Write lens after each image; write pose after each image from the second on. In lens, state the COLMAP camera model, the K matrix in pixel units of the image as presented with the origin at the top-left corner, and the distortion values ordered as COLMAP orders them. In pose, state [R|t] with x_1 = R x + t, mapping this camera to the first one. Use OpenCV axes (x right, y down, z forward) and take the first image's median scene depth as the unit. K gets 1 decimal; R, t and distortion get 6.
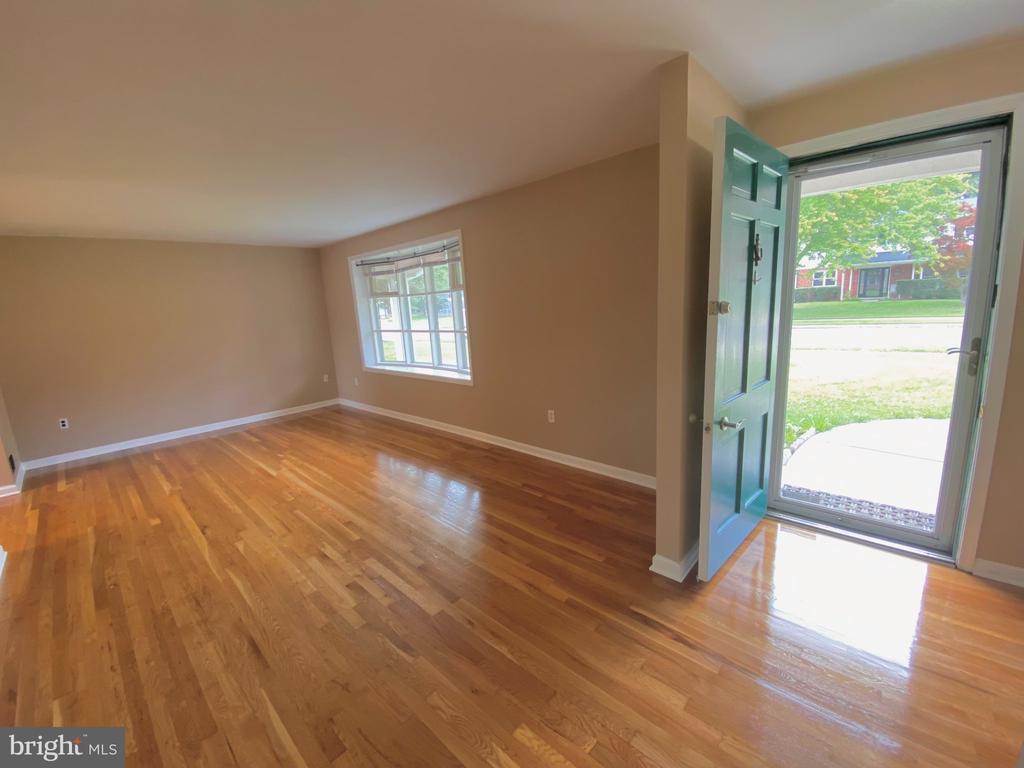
lens RADIAL K [[412.3, 0, 512.0], [0, 412.3, 384.0], [0, 0, 1]] dist [0.032794, -0.027906]
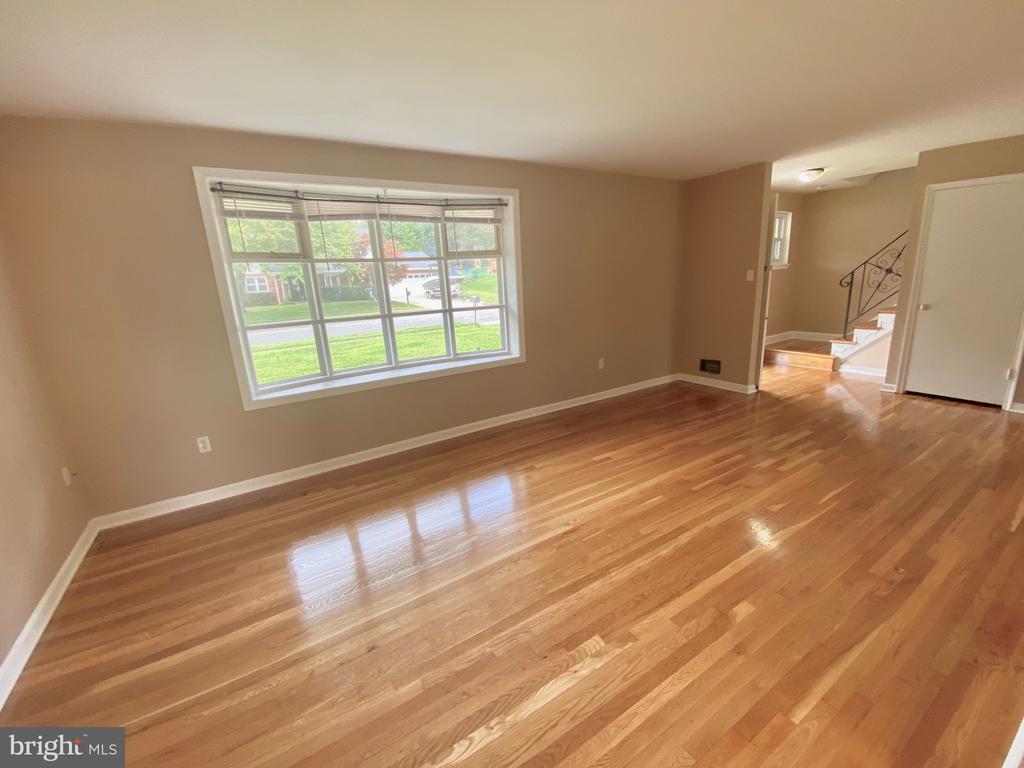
lens RADIAL K [[412.3, 0, 512.0], [0, 412.3, 384.0], [0, 0, 1]] dist [0.032794, -0.027906]
pose [[0.262423, -0.198595, 0.944296, -1.183950], [0.220898, 0.964970, 0.141554, -0.101476], [-0.939329, 0.171446, 0.297099, 0.893921]]
